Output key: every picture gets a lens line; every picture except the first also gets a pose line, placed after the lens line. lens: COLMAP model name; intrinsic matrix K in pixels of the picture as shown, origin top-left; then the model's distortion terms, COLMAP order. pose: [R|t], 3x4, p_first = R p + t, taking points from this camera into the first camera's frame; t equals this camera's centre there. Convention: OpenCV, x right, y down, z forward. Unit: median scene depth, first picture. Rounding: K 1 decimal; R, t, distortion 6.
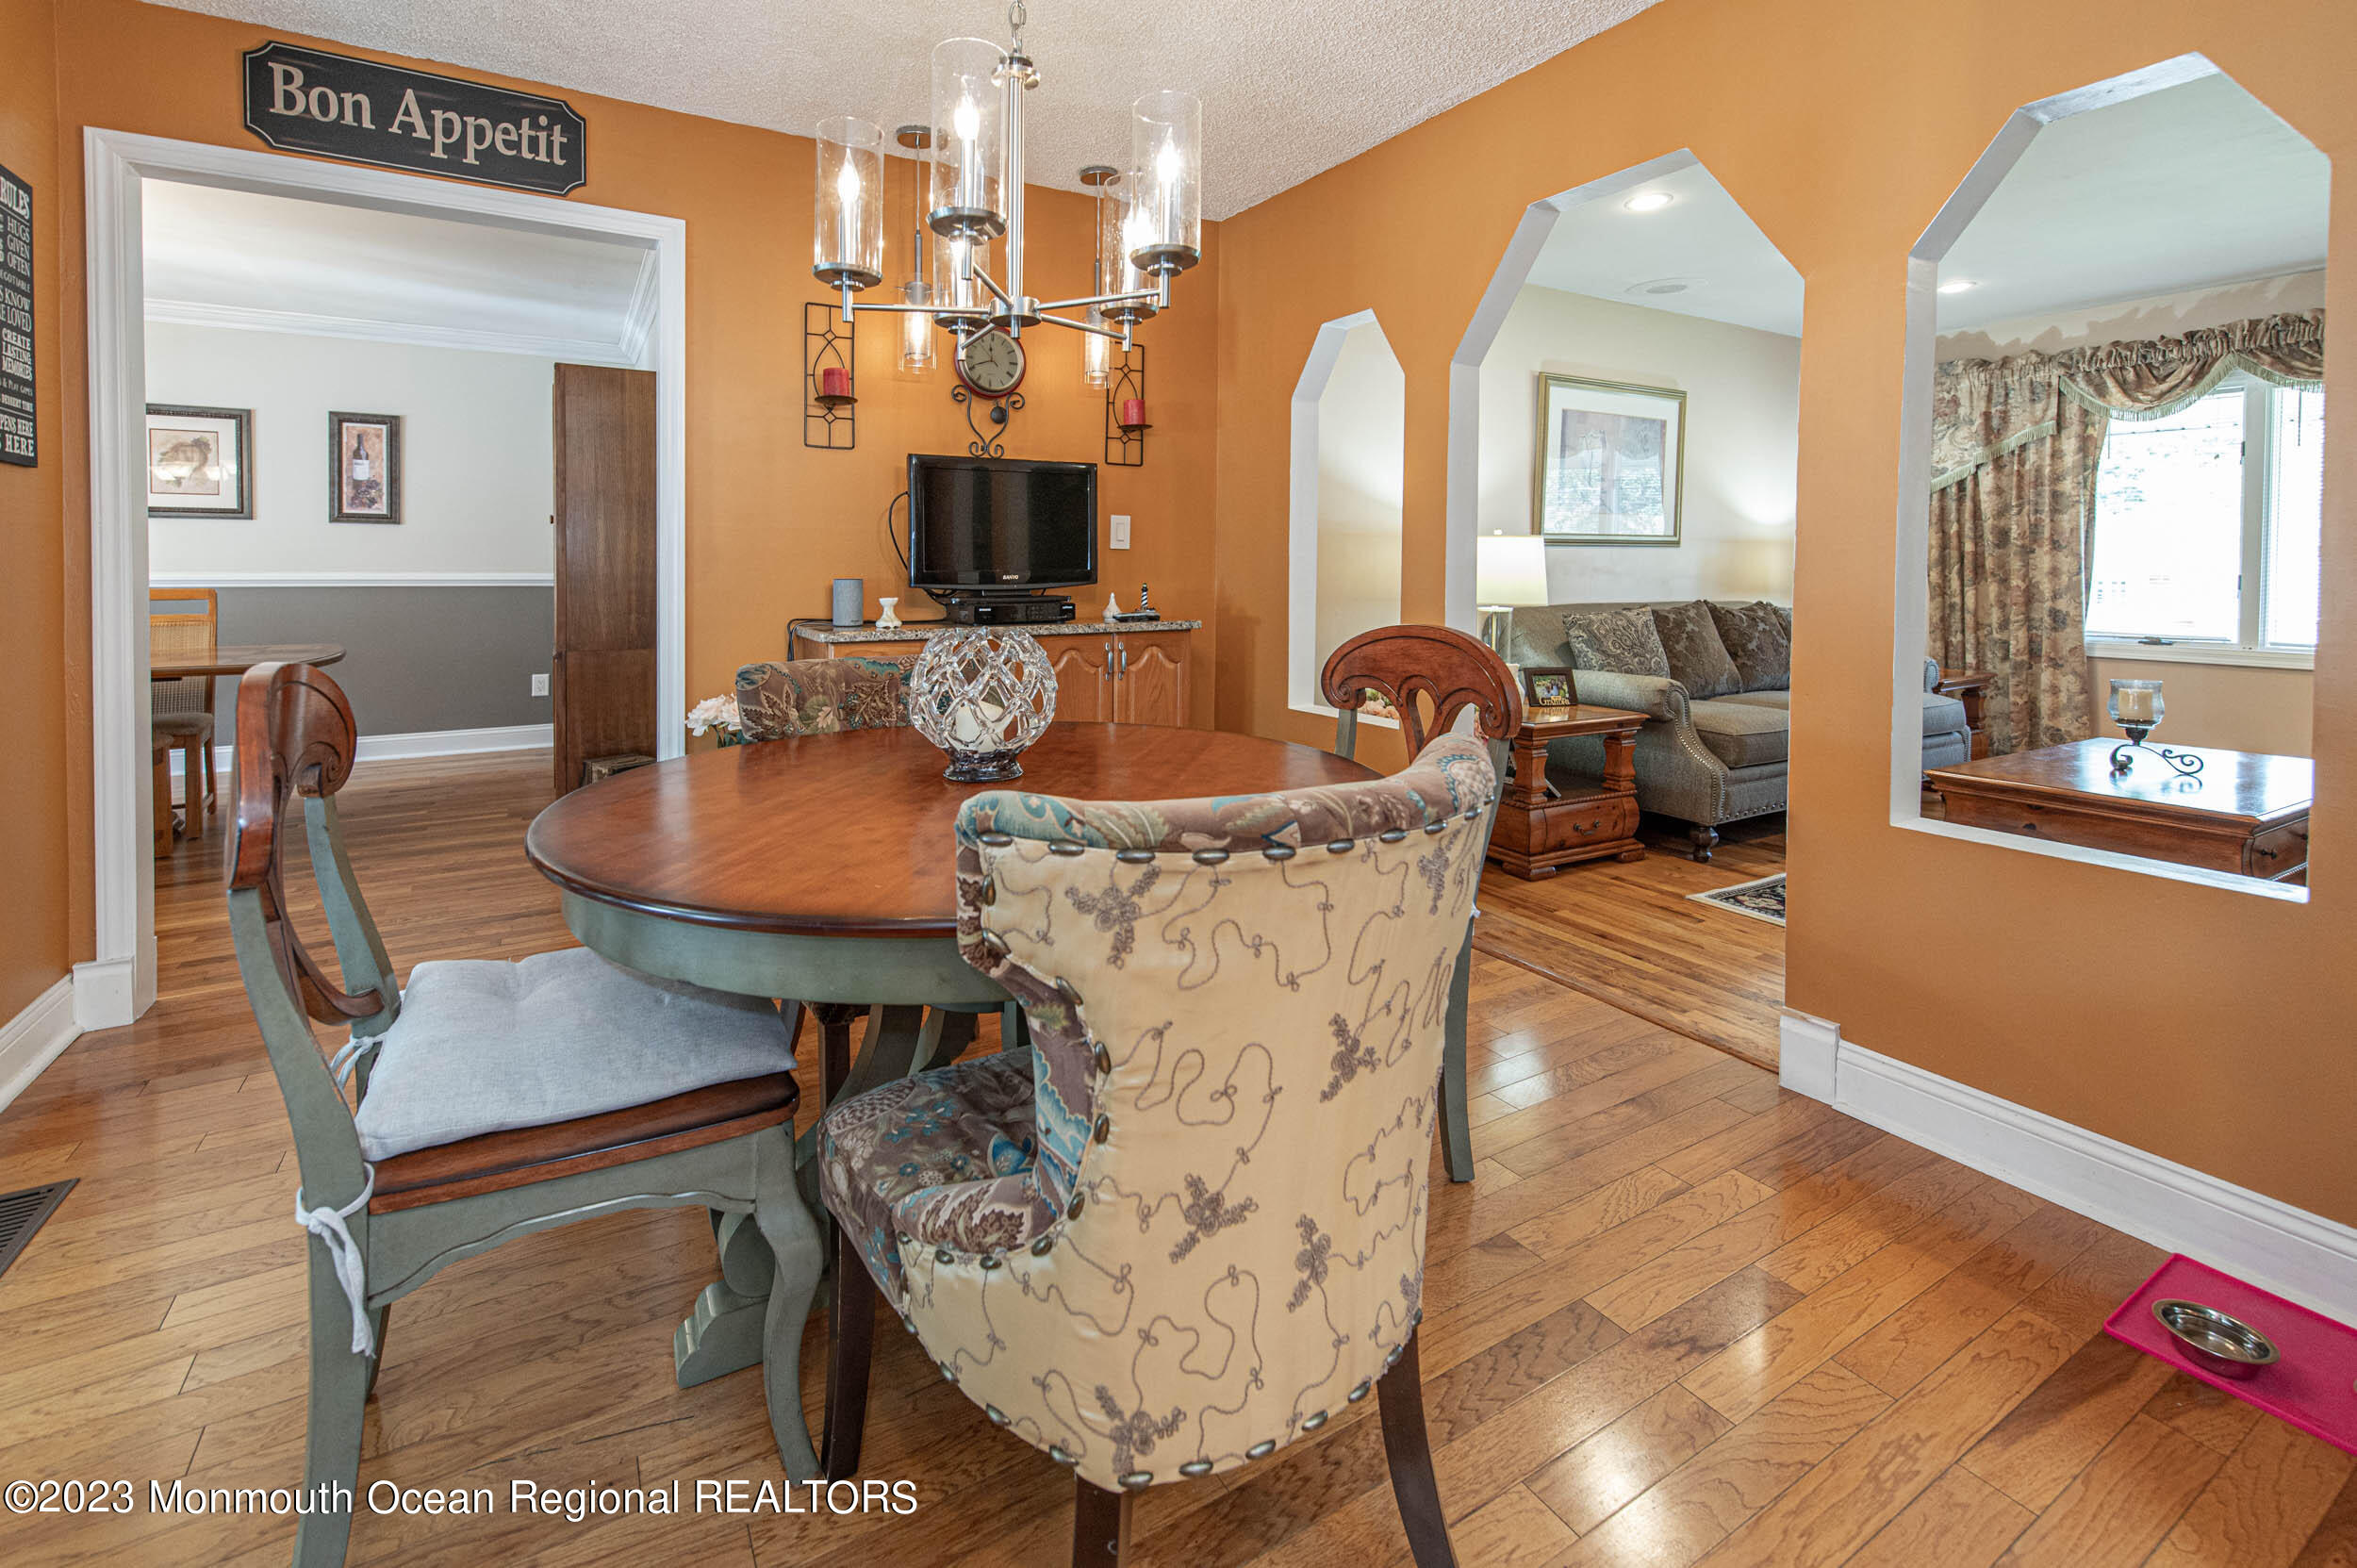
lens RADIAL K [[957.4, 0, 1147.5], [0, 957.4, 587.4], [0, 0, 1]] dist [0.013368, -0.008781]
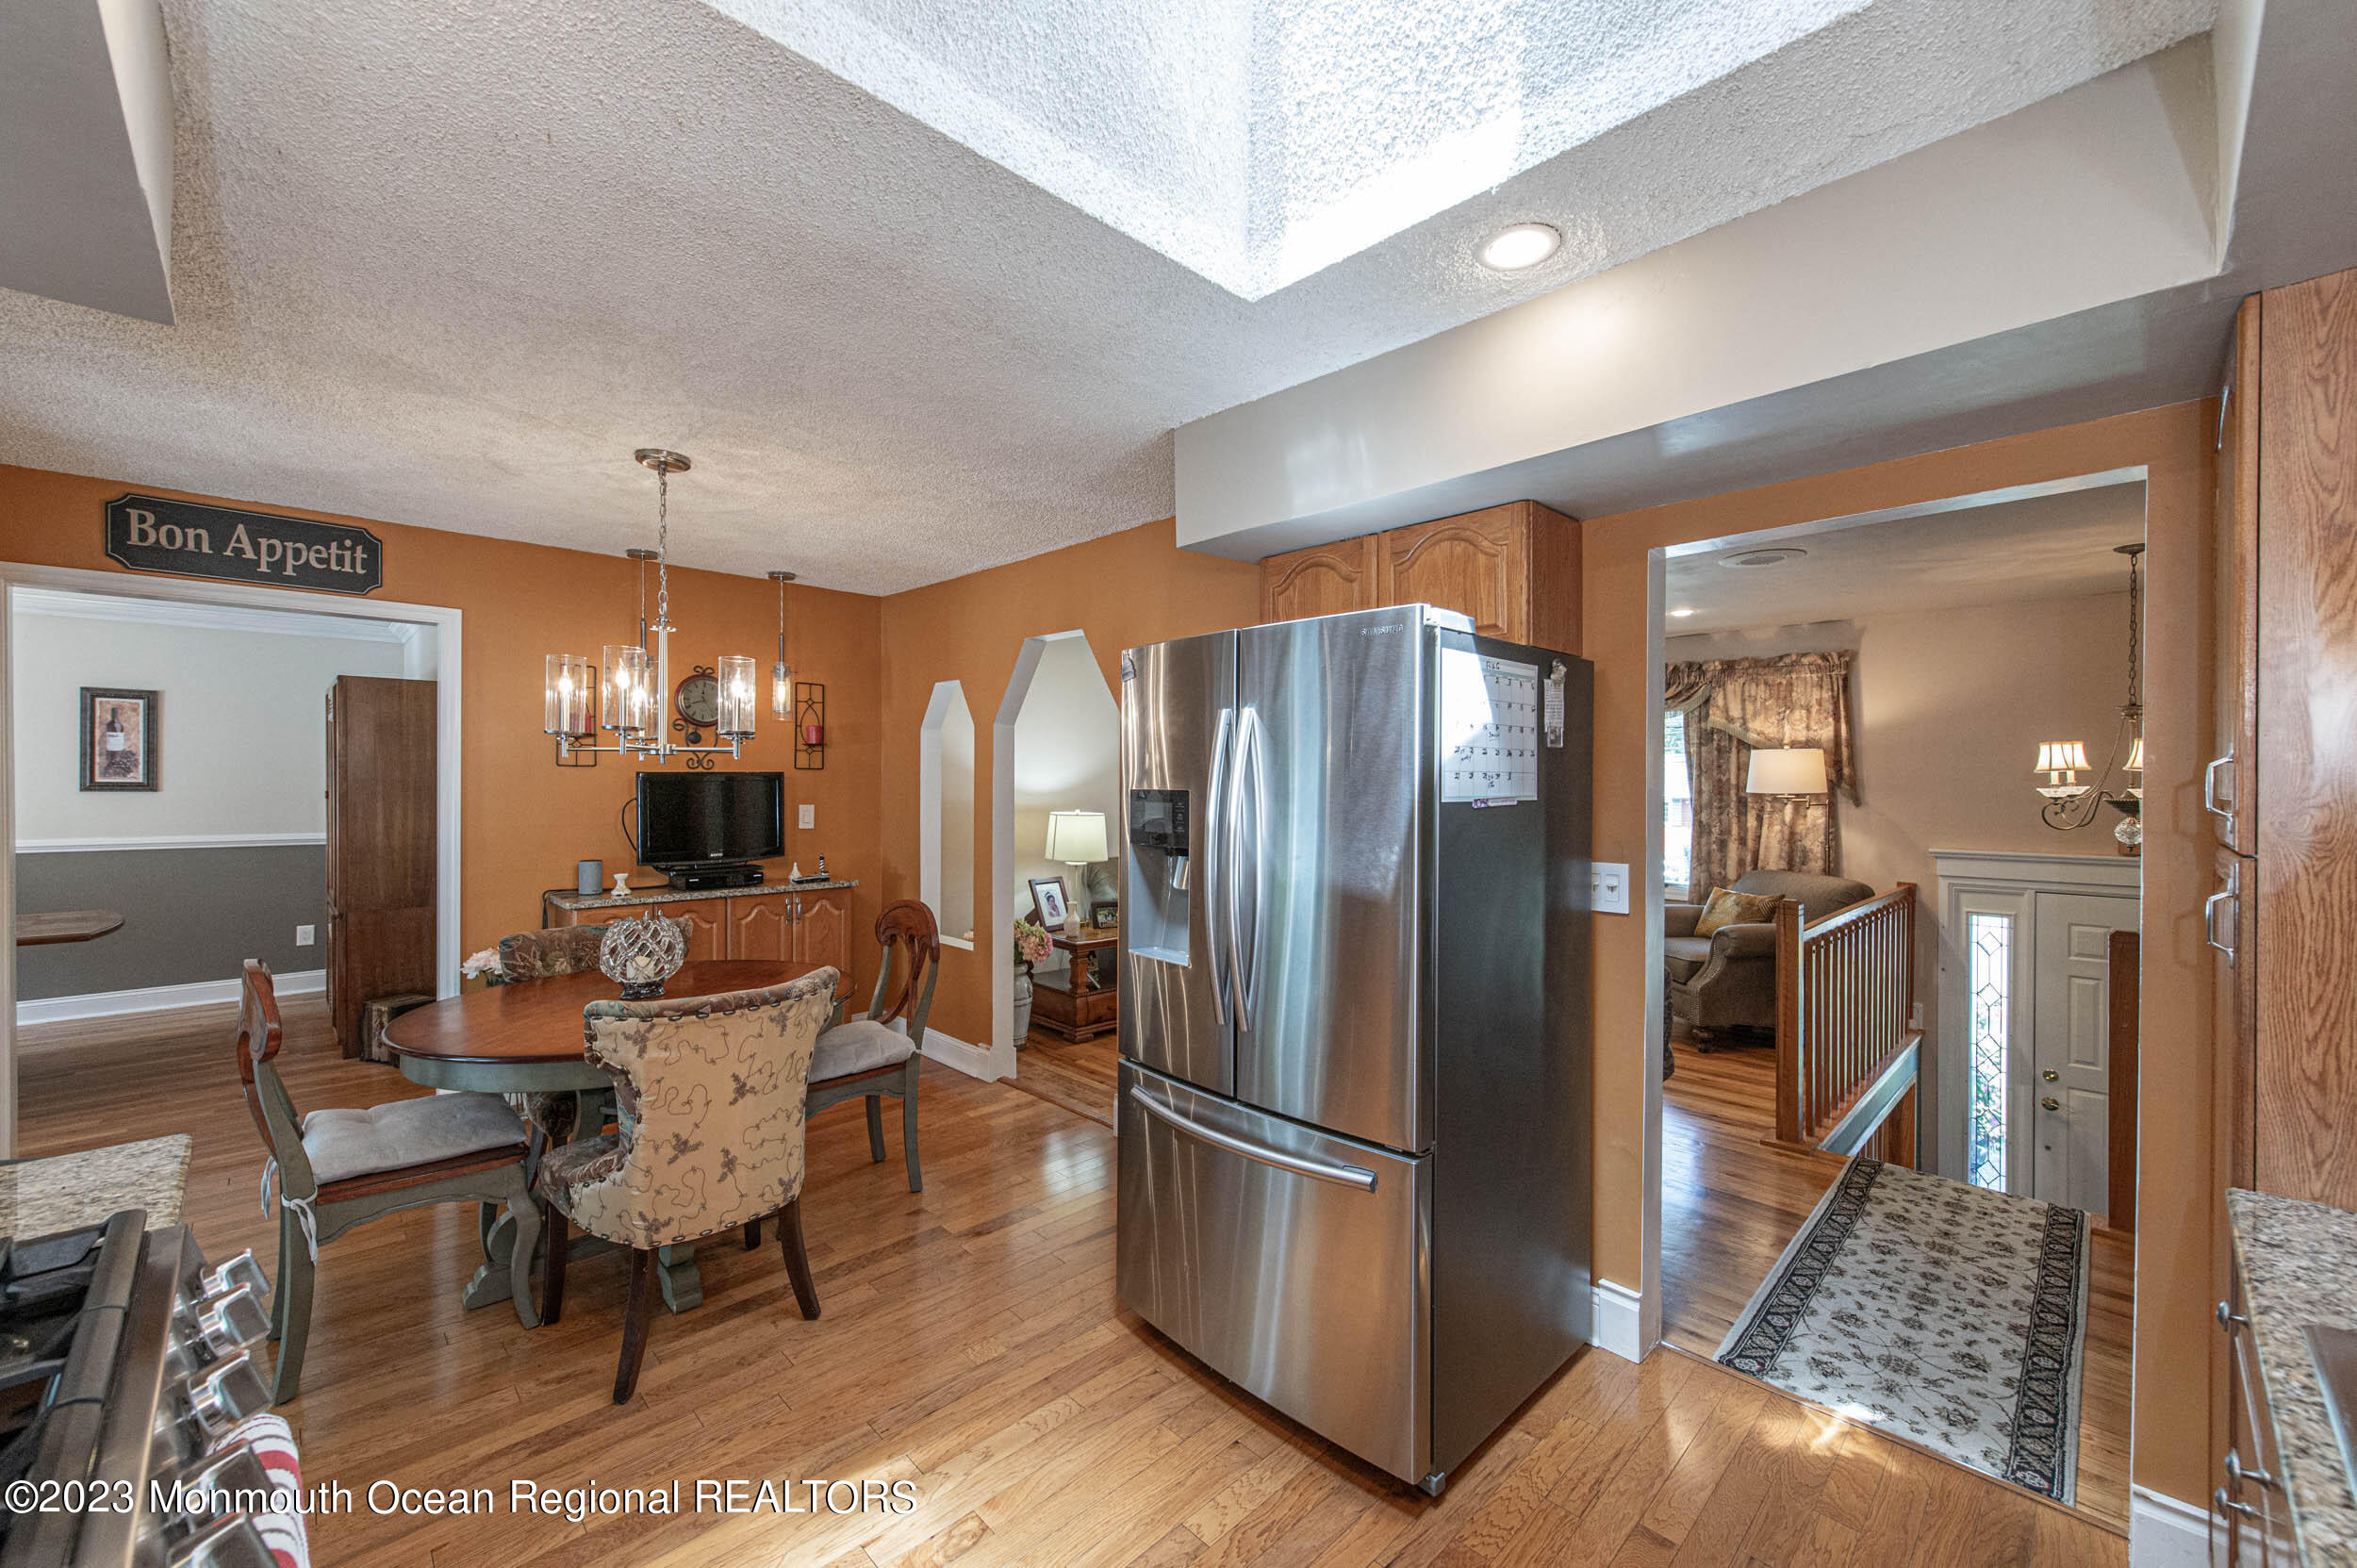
lens RADIAL K [[972.3, 0, 1180.1], [0, 972.3, 769.3], [0, 0, 1]] dist [-0.001833, -0.000163]
pose [[0.980208, -0.010051, 0.197714, 0.287710], [0.014400, 0.999685, -0.020569, -0.113859], [-0.197445, 0.023009, 0.980044, -0.641767]]
